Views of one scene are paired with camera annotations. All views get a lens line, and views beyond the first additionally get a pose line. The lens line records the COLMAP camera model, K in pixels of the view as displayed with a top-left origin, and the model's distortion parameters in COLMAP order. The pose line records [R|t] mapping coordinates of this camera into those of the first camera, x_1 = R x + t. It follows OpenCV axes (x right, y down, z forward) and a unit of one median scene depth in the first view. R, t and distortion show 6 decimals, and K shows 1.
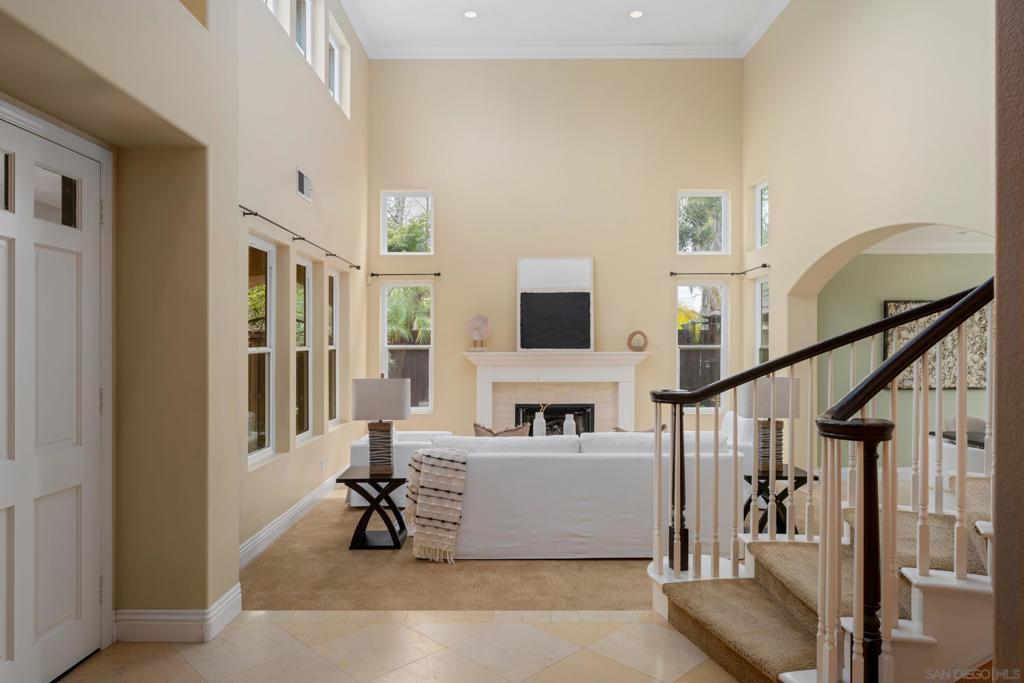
lens RADIAL K [[636.4, 0, 510.9], [0, 636.4, 349.4], [0, 0, 1]] dist [-0.004704, -0.004701]
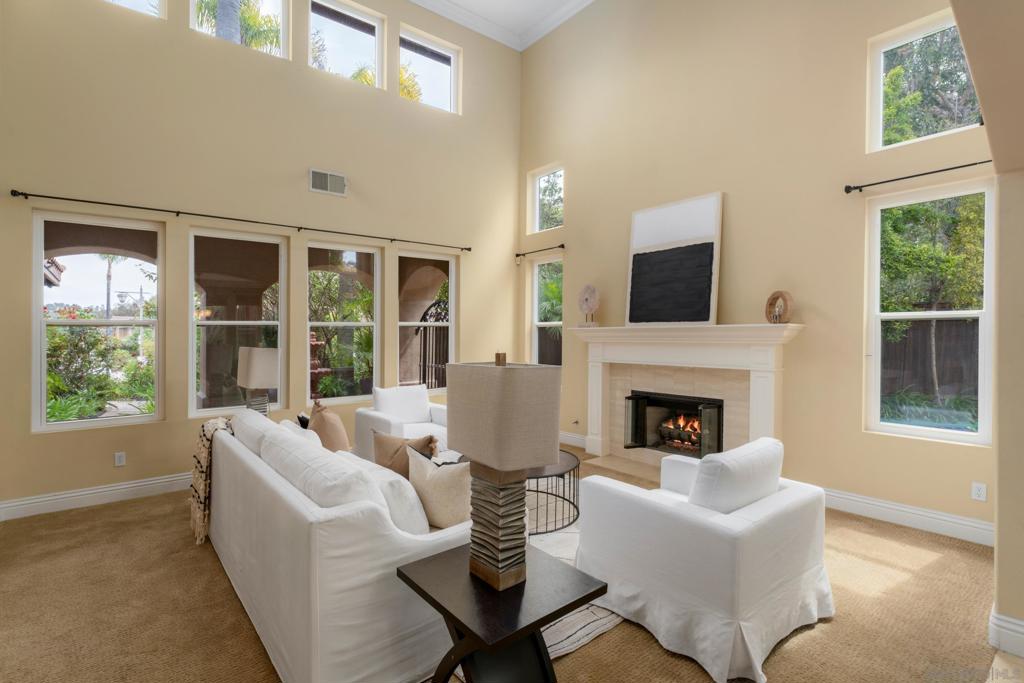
lens RADIAL K [[498.5, 0, 513.8], [0, 498.5, 336.7], [0, 0, 1]] dist [-0.005405, -0.000407]
pose [[0.629582, 0.002757, -0.776929, 0.417746], [0.000222, 0.999993, 0.003729, 0.013902], [0.776934, -0.002520, 0.629577, 0.483346]]
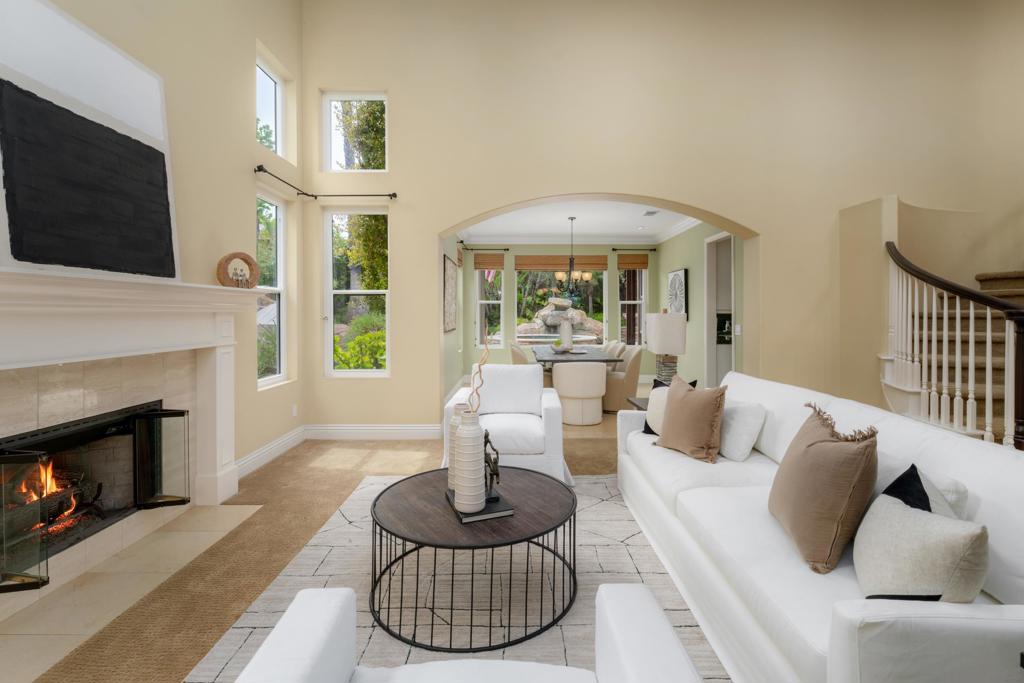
lens RADIAL K [[468.3, 0, 511.4], [0, 468.3, 311.7], [0, 0, 1]] dist [0.001487, -0.000041]
pose [[-0.000990, 0.004544, 0.999989, -0.208787], [-0.000785, 0.999989, -0.004544, 0.024154], [-0.999999, -0.000790, -0.000986, 0.760341]]
